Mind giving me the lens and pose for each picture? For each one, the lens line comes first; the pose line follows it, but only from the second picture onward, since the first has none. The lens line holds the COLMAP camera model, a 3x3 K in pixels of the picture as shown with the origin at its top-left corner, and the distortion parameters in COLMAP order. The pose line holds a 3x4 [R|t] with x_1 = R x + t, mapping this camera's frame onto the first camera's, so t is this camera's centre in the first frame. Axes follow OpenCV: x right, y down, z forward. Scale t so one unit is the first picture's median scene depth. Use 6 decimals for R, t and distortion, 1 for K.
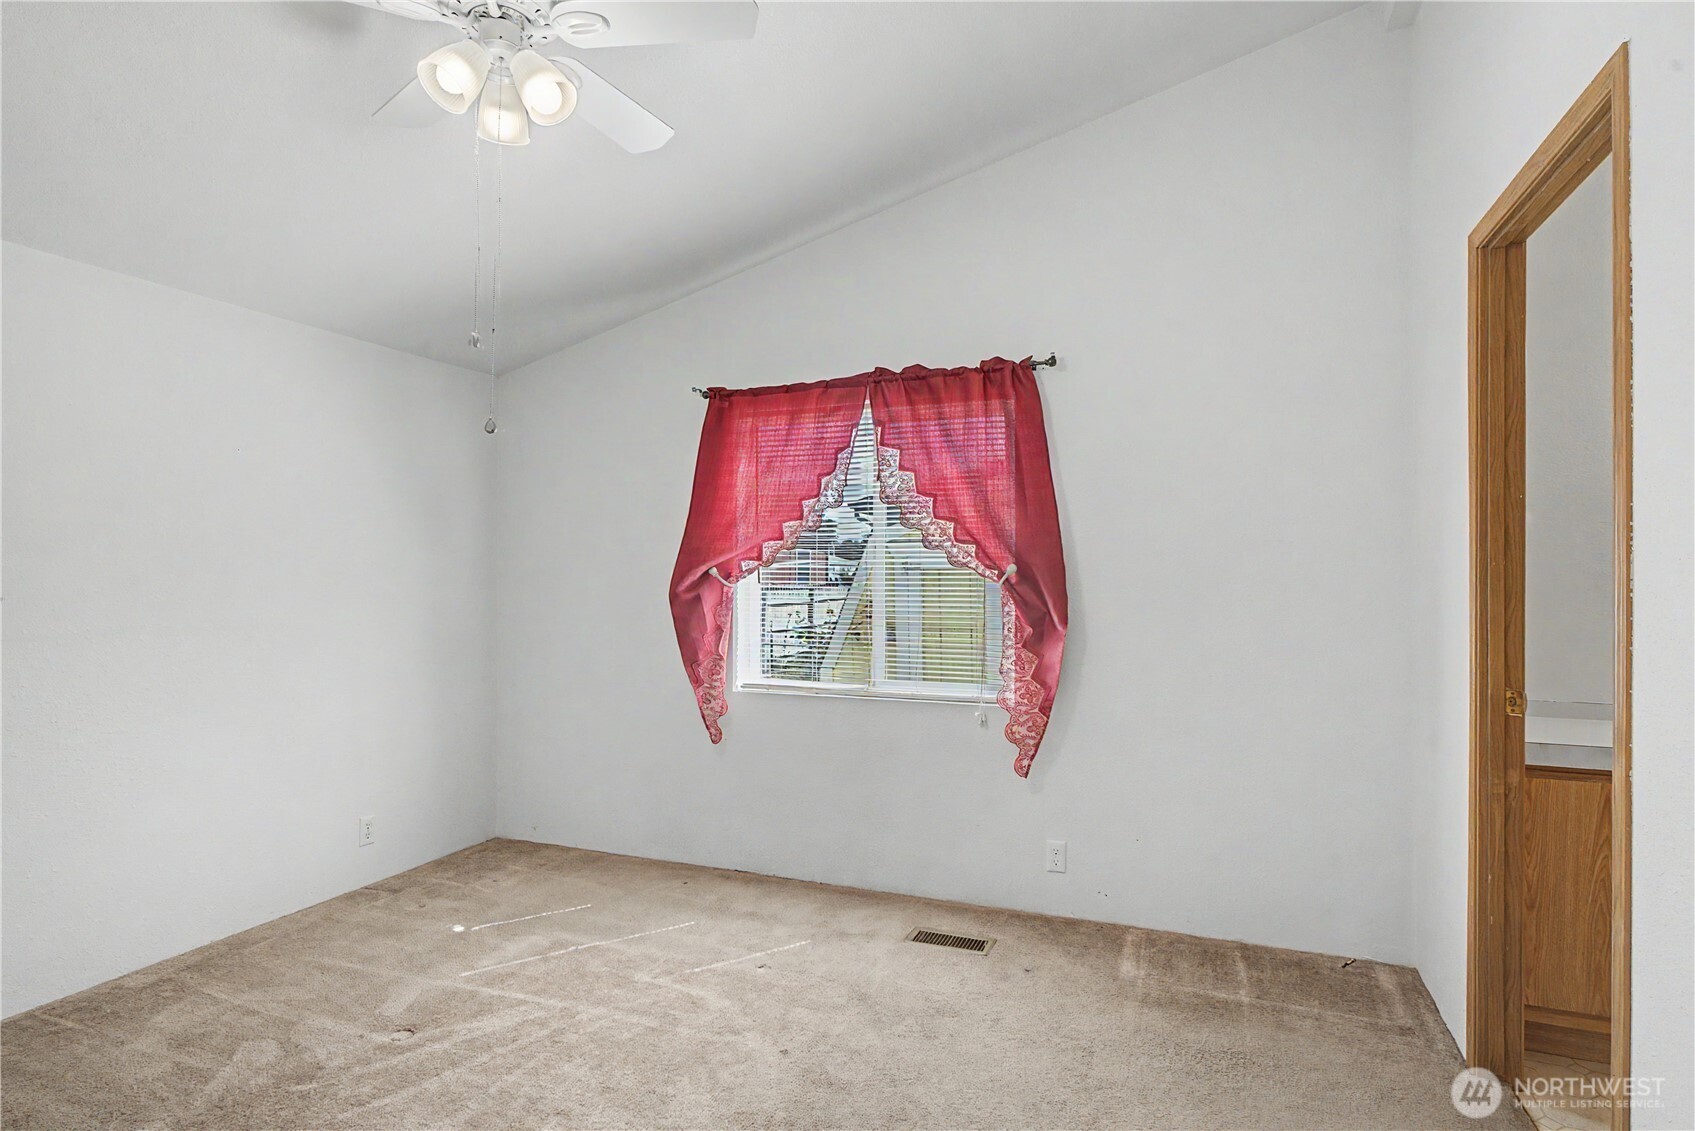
lens RADIAL K [[906.6, 0, 826.0], [0, 906.6, 582.1], [0, 0, 1]] dist [-0.001023, 0.000049]
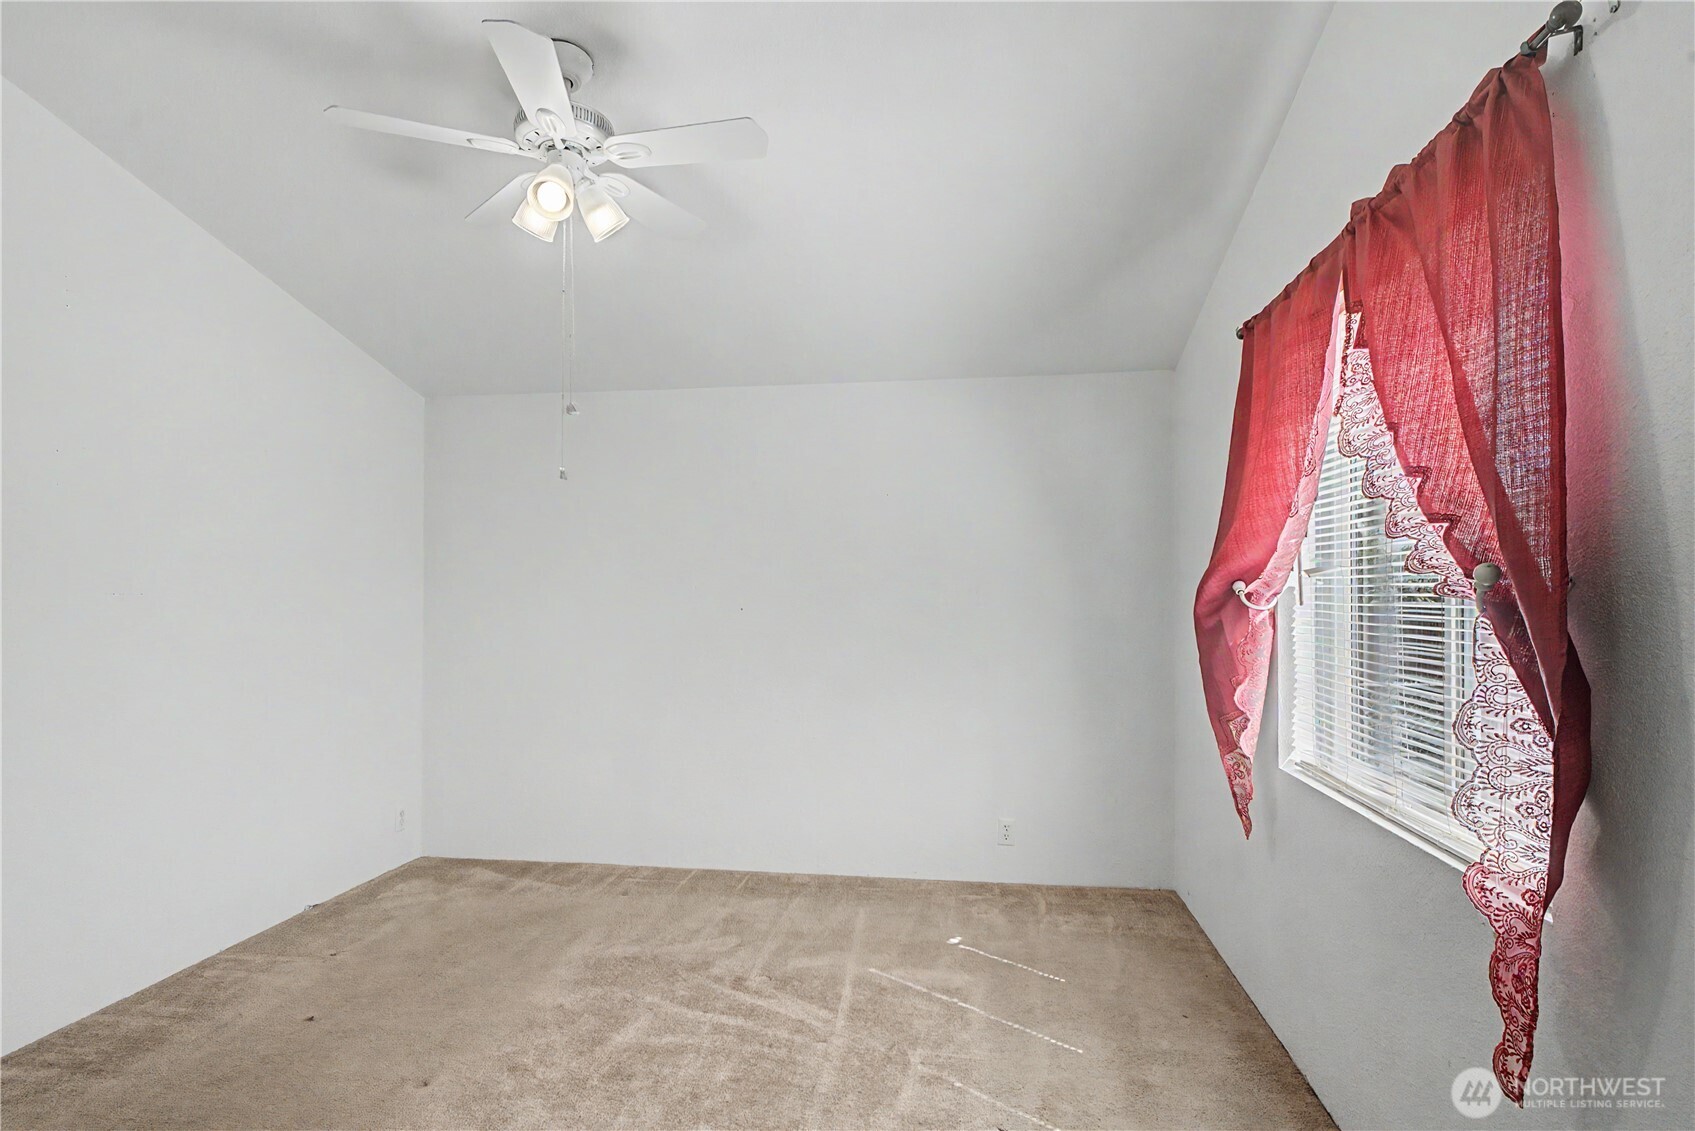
lens RADIAL K [[885.0, 0, 816.8], [0, 885.0, 594.5], [0, 0, 1]] dist [0.000245, 0.000241]
pose [[0.242413, 0.001467, -0.970172, 0.494816], [-0.010511, 0.999944, -0.001115, -0.002563], [0.970116, 0.010468, 0.242415, 0.578096]]
